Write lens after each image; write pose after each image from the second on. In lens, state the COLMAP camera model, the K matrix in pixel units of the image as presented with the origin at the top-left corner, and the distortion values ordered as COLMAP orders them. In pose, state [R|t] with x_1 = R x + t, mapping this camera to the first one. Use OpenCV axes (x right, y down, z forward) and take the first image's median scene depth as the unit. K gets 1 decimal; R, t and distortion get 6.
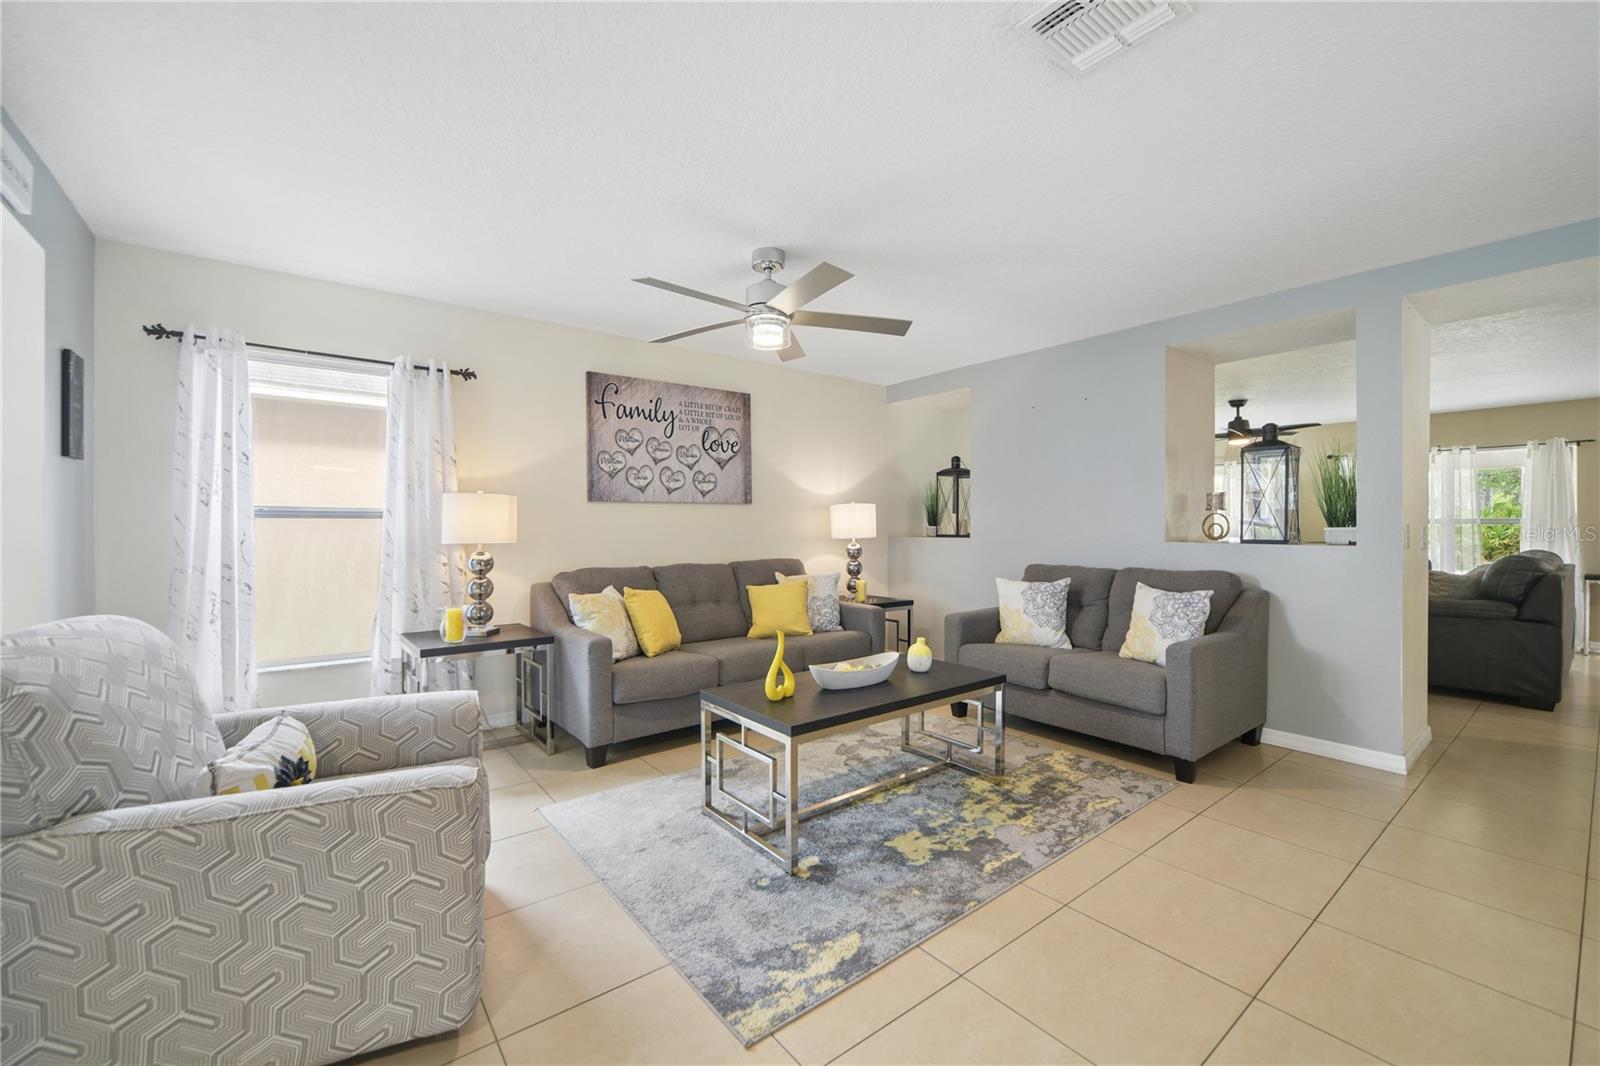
lens RADIAL K [[645.3, 0, 805.1], [0, 645.3, 529.6], [0, 0, 1]] dist [-0.018433, 0.000873]
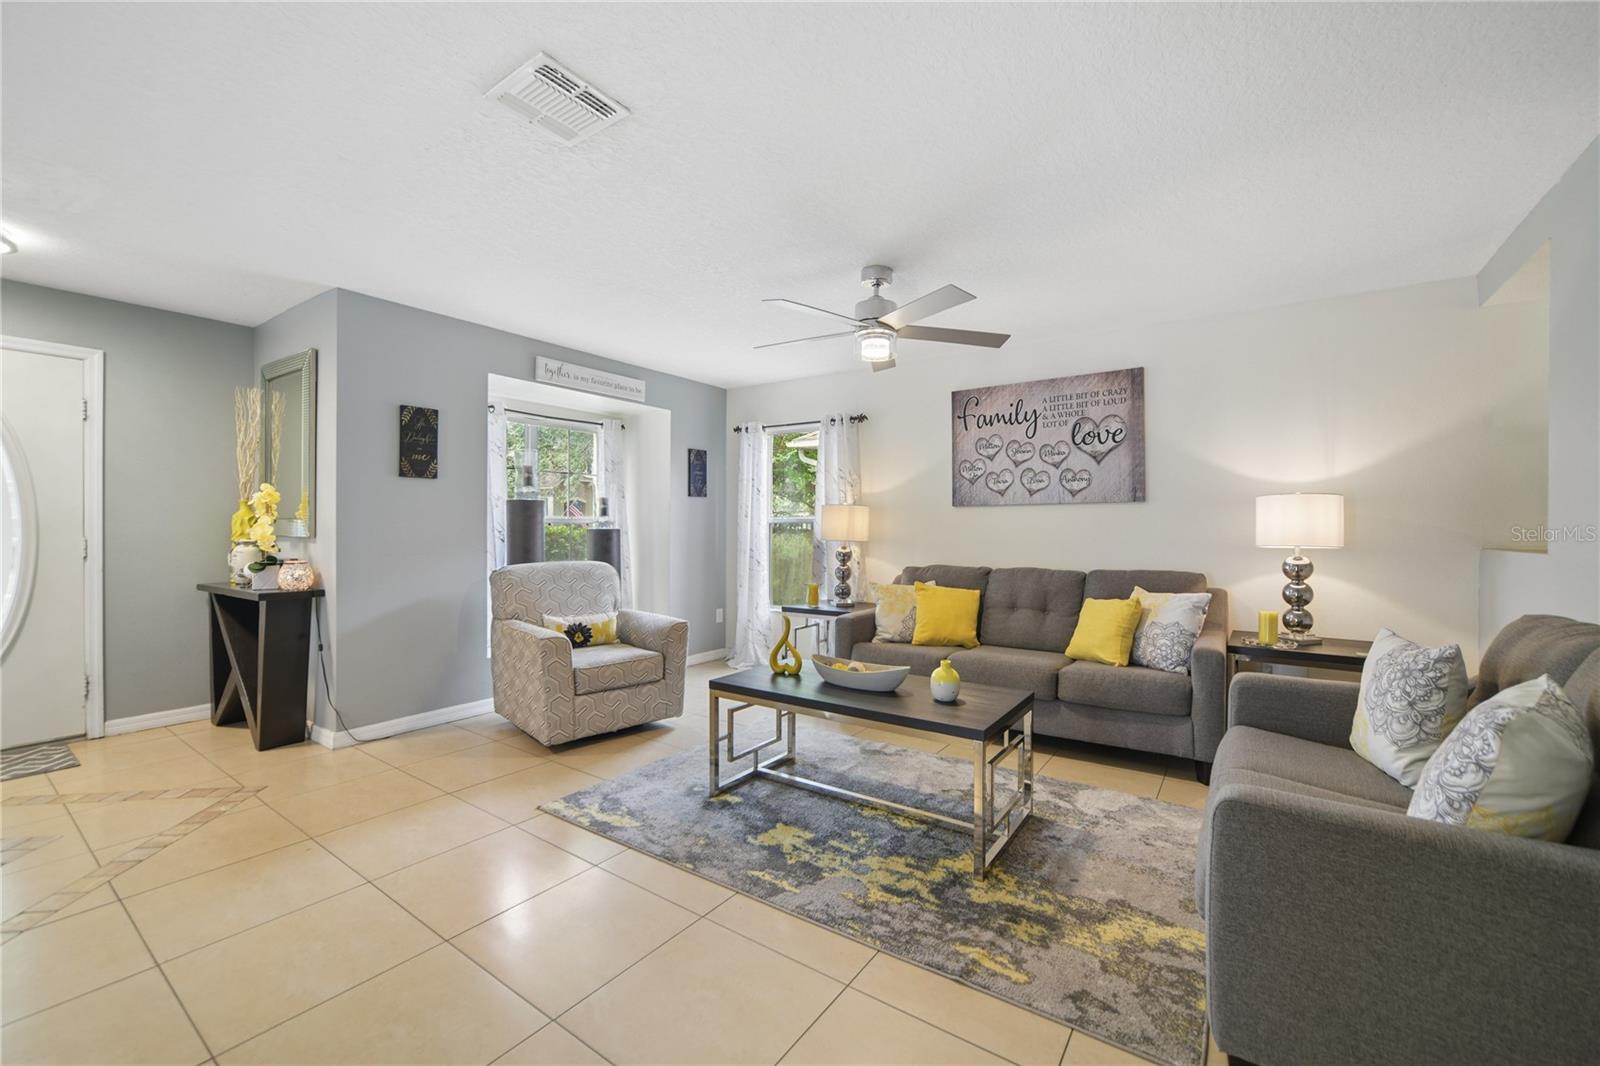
lens RADIAL K [[645.3, 0, 802.1], [0, 645.3, 529.8], [0, 0, 1]] dist [-0.018433, 0.000873]
pose [[0.293325, 0.003016, -0.956008, 0.808463], [-0.008527, 0.999964, 0.000538, -0.001420], [0.955975, 0.007994, 0.293340, 0.500375]]
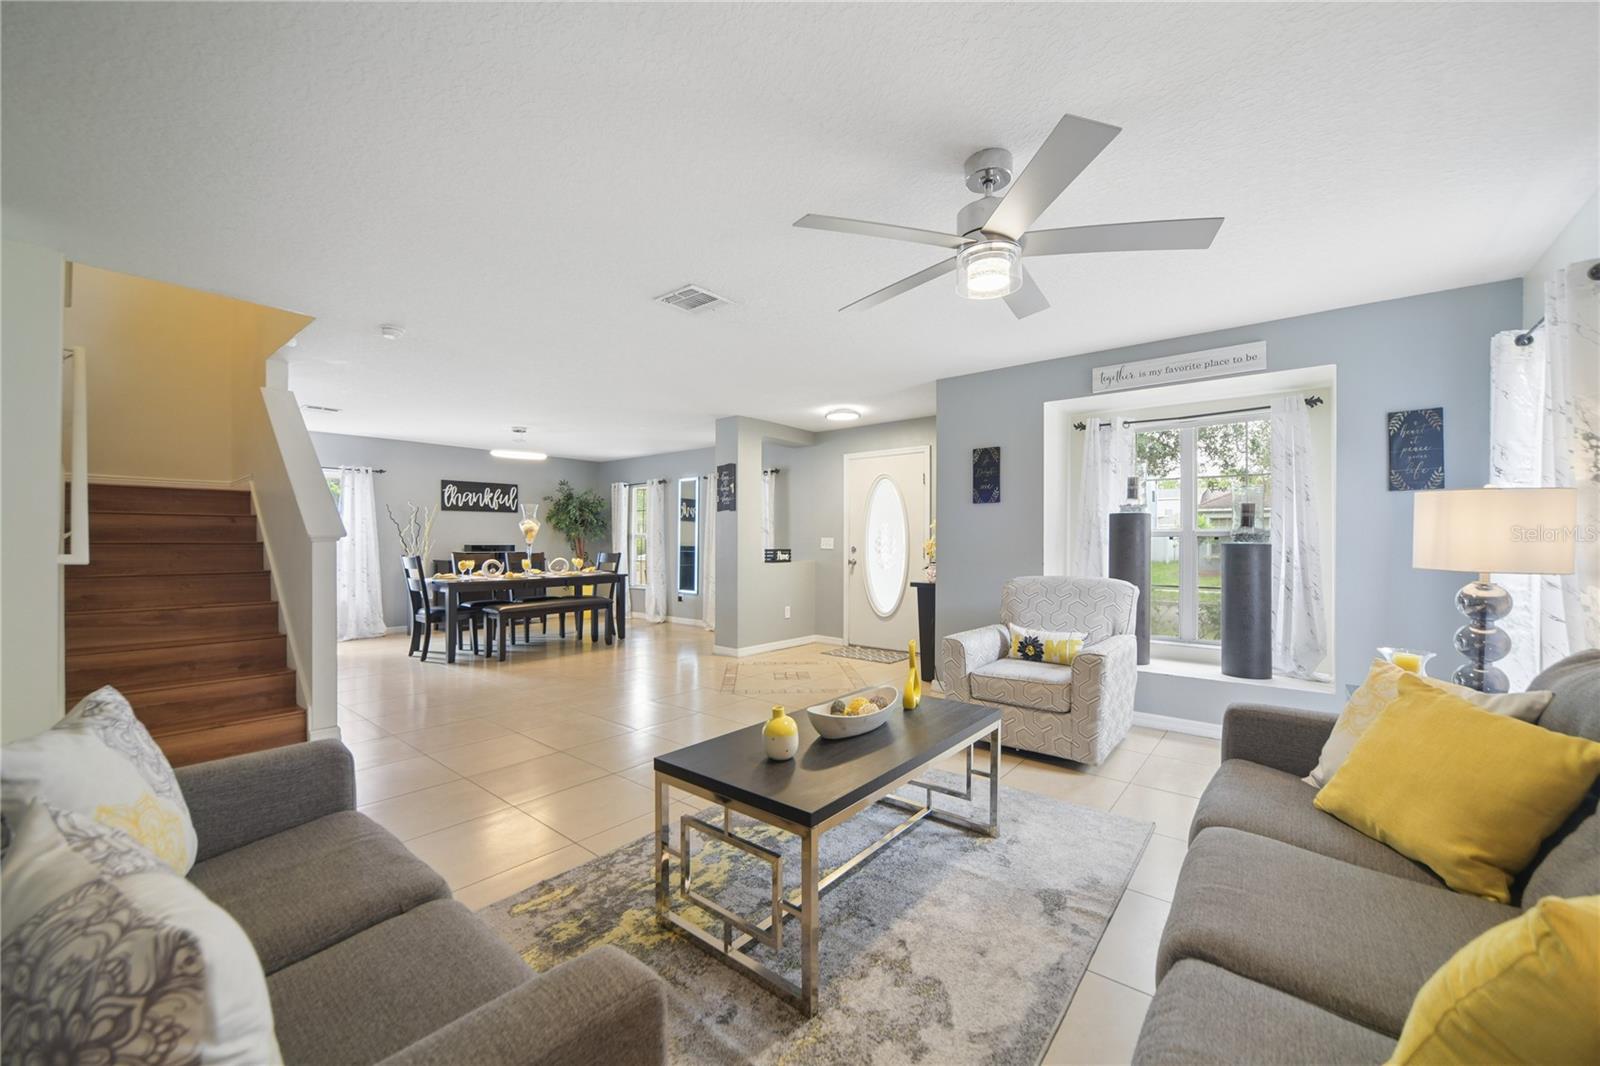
lens RADIAL K [[620.9, 0, 804.1], [0, 620.9, 536.9], [0, 0, 1]] dist [-0.019253, 0.000463]
pose [[-0.975635, -0.005041, -0.219343, 0.257717], [-0.004907, 0.999987, -0.001158, -0.006255], [0.219346, -0.000053, -0.975647, 1.423281]]
